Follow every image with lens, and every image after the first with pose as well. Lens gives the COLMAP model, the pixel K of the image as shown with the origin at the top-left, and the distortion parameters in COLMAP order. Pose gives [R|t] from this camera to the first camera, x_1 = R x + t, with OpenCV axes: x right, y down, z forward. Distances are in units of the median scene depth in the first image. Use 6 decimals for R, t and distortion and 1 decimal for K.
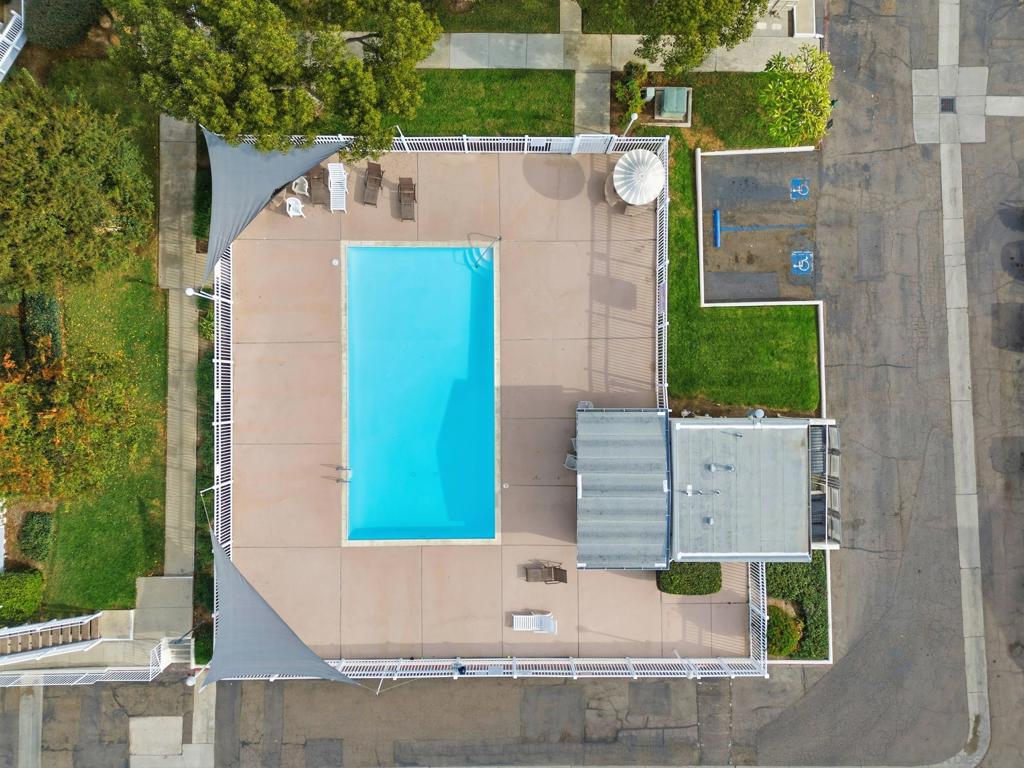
lens RADIAL K [[746.1, 0, 513.1], [0, 746.1, 381.9], [0, 0, 1]] dist [0.061905, -0.040986]
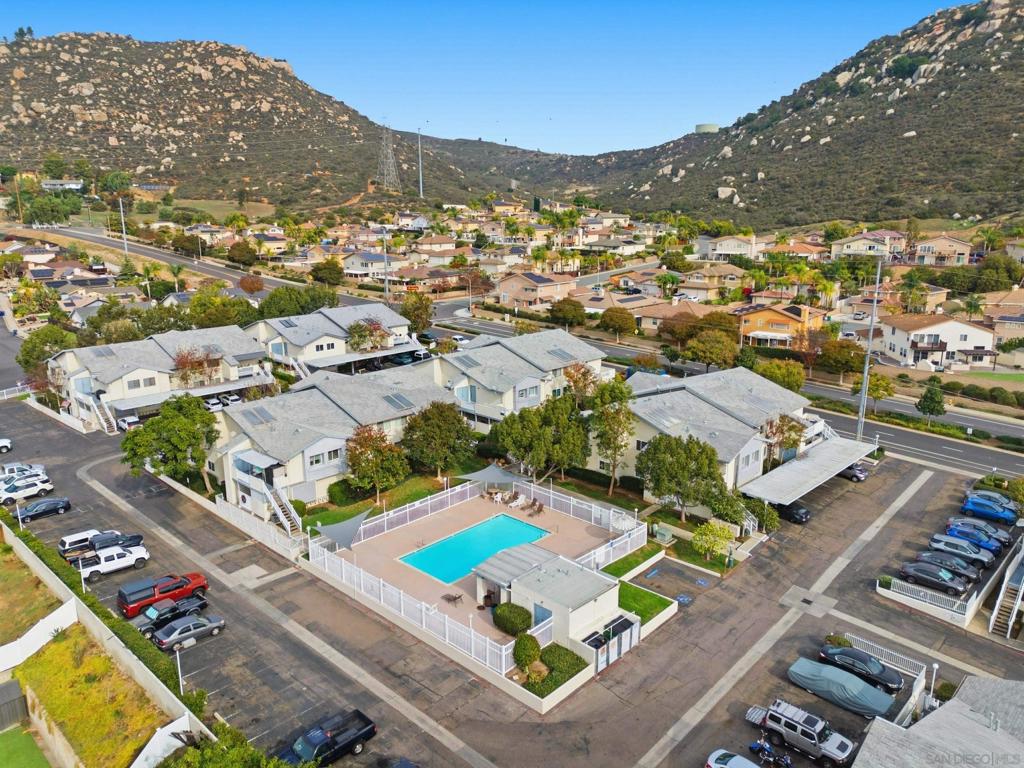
lens RADIAL K [[746.1, 0, 515.5], [0, 746.1, 384.4], [0, 0, 1]] dist [0.061905, -0.040986]
pose [[0.730313, 0.128738, -0.670872, 1.195273], [-0.682114, 0.190506, -0.705994, 1.224972], [0.036917, 0.973208, 0.226943, 0.108643]]
